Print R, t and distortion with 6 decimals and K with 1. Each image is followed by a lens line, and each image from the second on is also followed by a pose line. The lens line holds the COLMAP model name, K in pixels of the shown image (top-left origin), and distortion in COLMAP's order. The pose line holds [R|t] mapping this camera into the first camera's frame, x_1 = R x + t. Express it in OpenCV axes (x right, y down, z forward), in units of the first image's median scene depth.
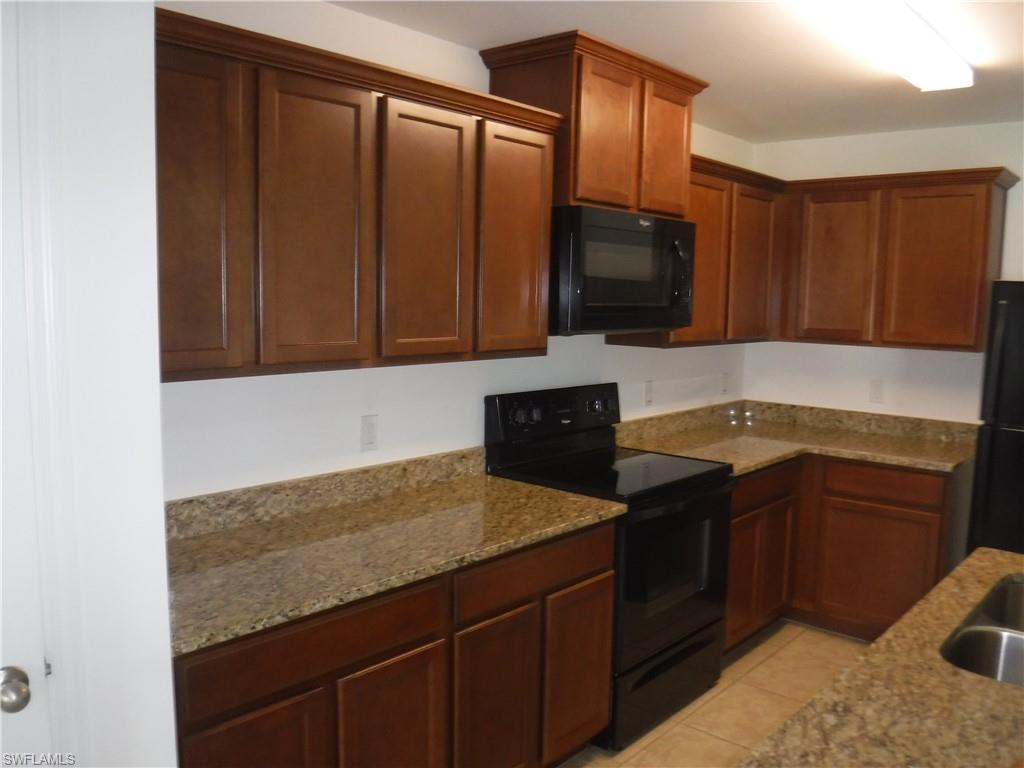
lens RADIAL K [[837.1, 0, 512.9], [0, 837.1, 383.6], [0, 0, 1]] dist [-0.075458, 0.007084]
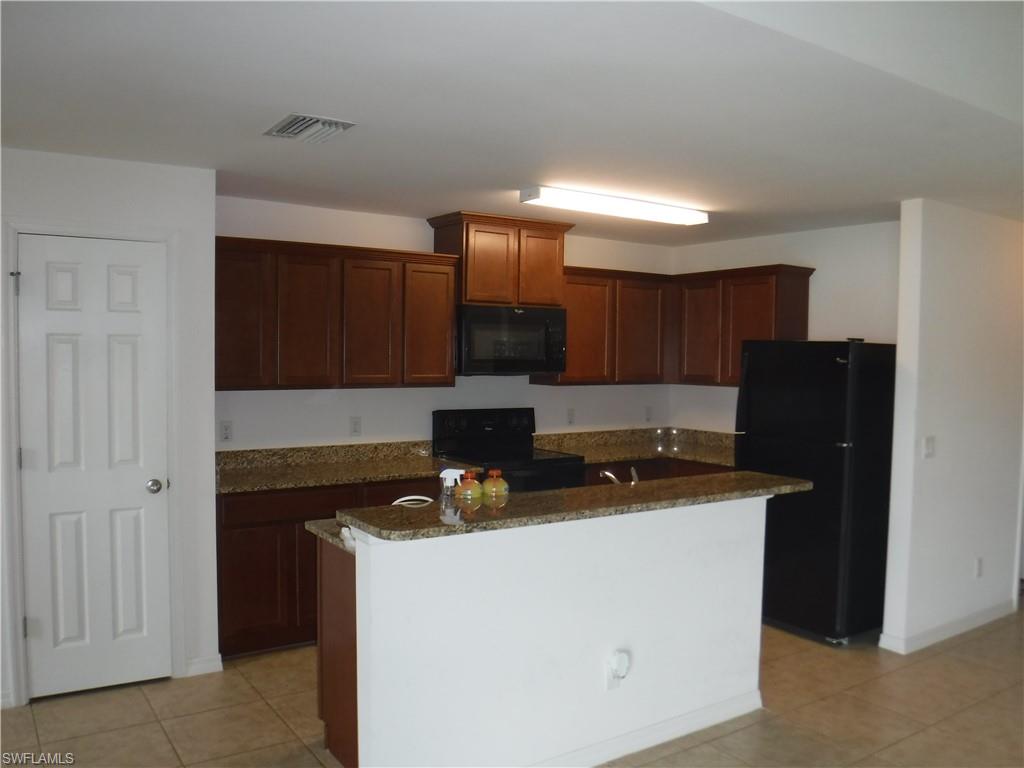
lens RADIAL K [[837.1, 0, 509.0], [0, 837.1, 385.2], [0, 0, 1]] dist [-0.075458, 0.007084]
pose [[0.965535, 0.001550, -0.260269, 0.597871], [-0.020432, 0.997348, -0.069856, 0.082692], [0.259470, 0.072766, 0.963006, -0.672968]]
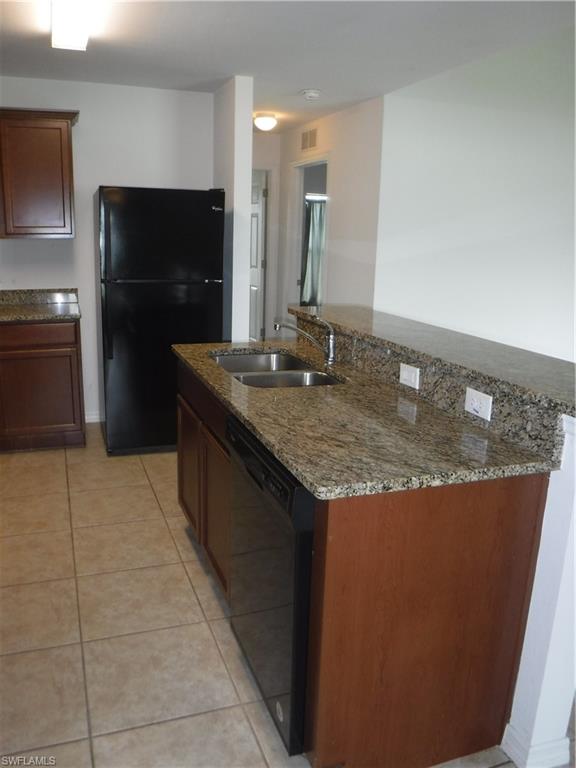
lens RADIAL K [[627.8, 0, 284.9], [0, 627.8, 381.9], [0, 0, 1]] dist [-0.075458, 0.007084]
pose [[0.473001, -0.209438, 0.855807, -0.302417], [0.081022, 0.977560, 0.194454, 0.033127], [-0.877328, -0.022638, 0.479356, 0.141646]]
